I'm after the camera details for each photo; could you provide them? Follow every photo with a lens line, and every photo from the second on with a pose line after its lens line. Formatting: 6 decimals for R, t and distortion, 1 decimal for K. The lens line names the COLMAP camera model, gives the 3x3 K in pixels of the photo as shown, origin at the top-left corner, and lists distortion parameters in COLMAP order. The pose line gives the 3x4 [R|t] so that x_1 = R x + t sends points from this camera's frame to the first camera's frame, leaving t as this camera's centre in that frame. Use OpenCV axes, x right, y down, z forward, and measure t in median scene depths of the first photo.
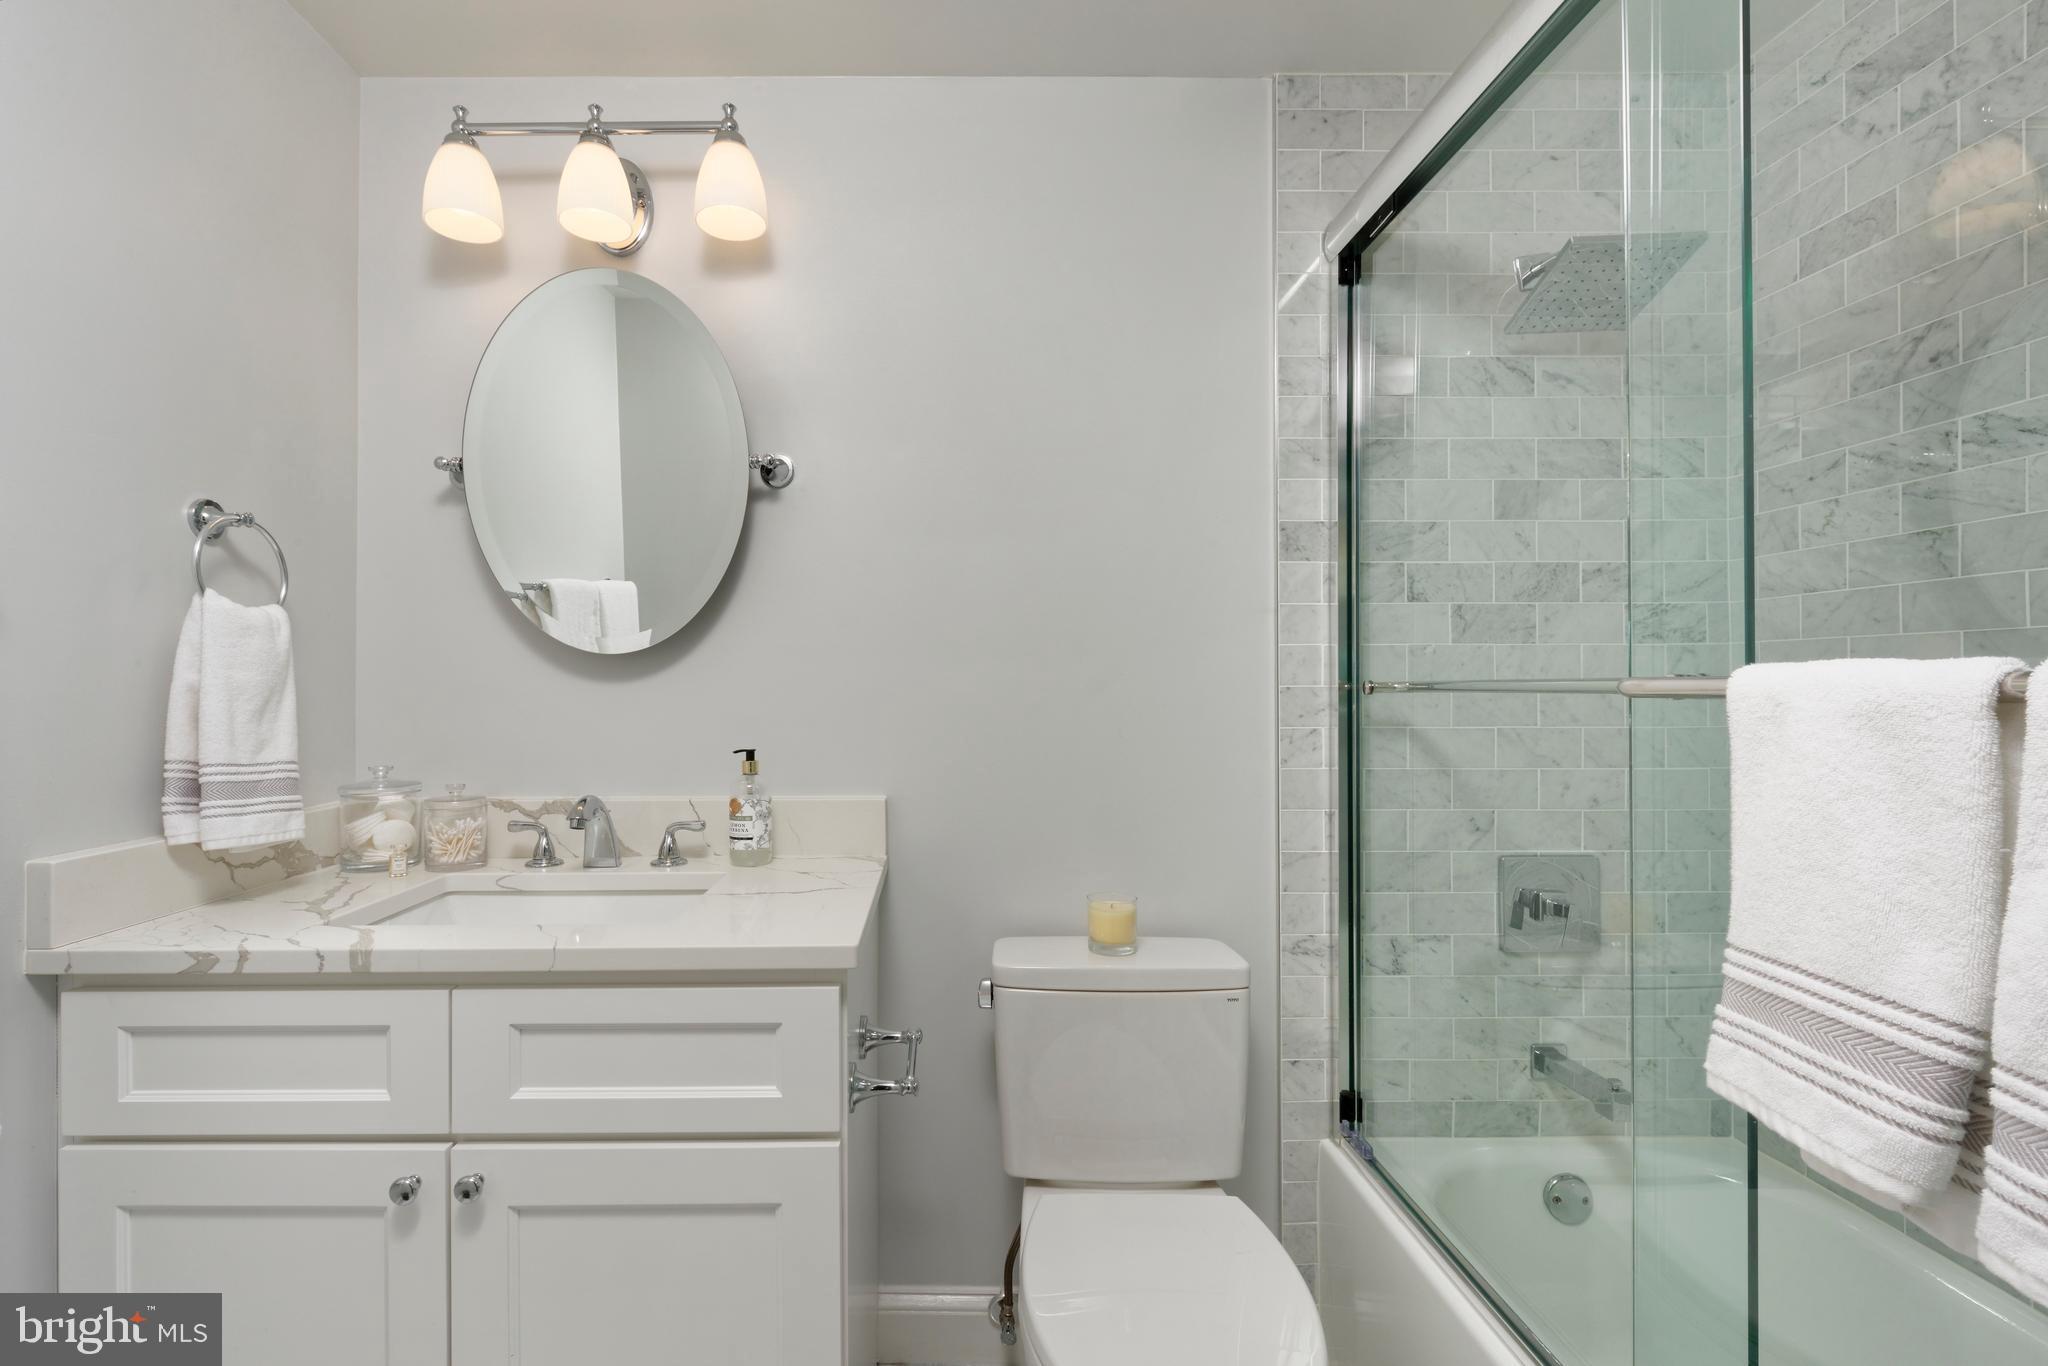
lens RADIAL K [[882.6, 0, 1025.2], [0, 882.6, 663.1], [0, 0, 1]] dist [-0.002206, -0.000291]
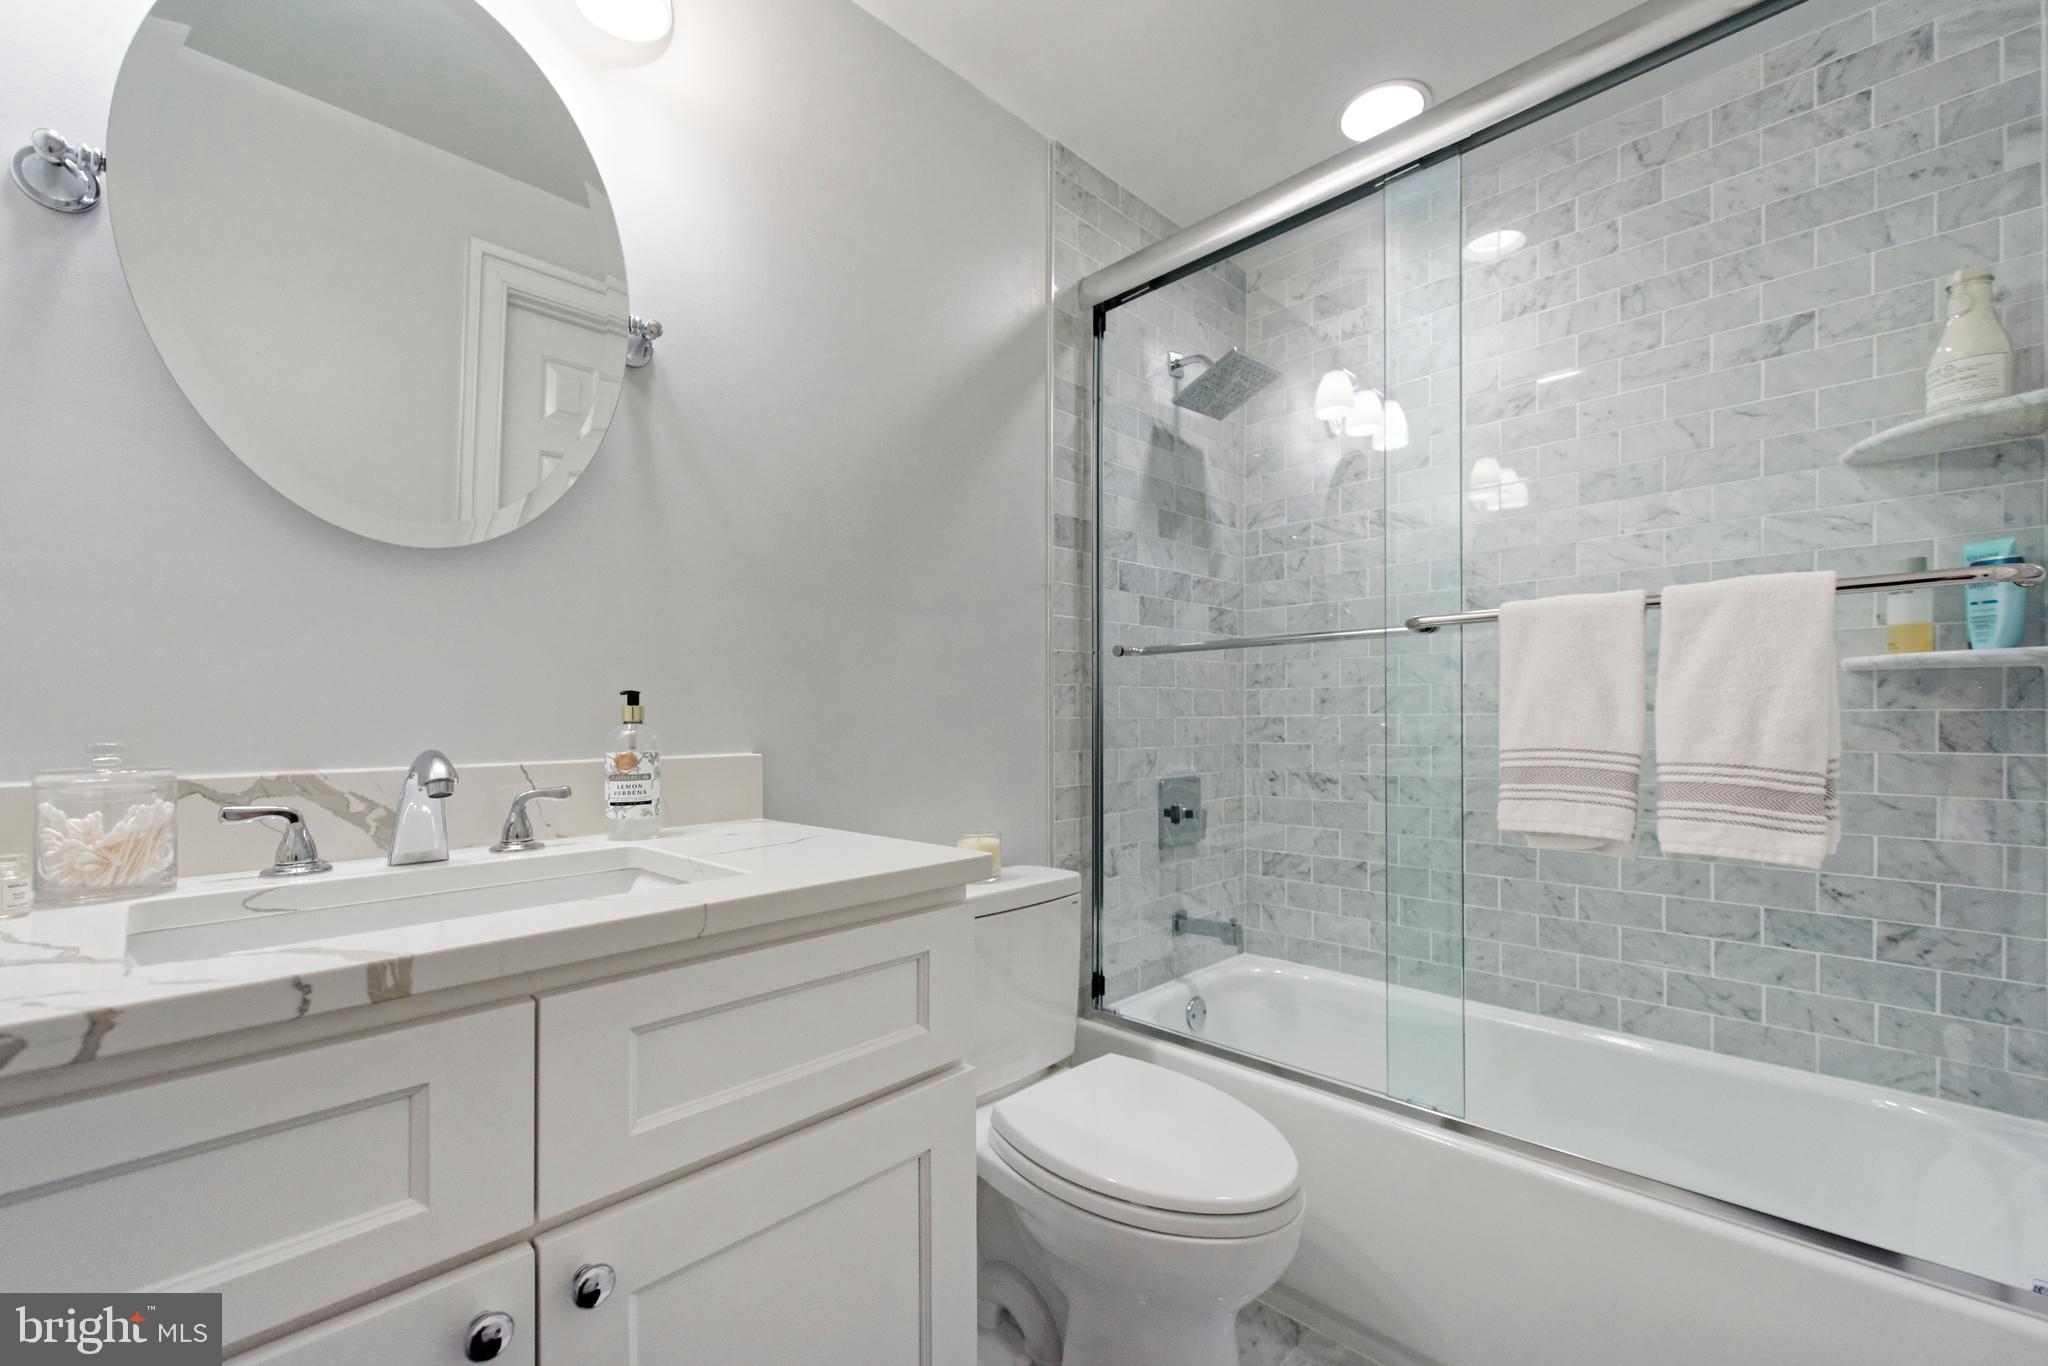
lens RADIAL K [[841.4, 0, 1020.7], [0, 841.4, 711.6], [0, 0, 1]] dist [0.000650, 0.000009]
pose [[0.715721, -0.004801, 0.698370, -0.589850], [0.004454, 0.999987, 0.002310, 0.116118], [-0.698372, 0.001457, 0.715733, 0.227916]]
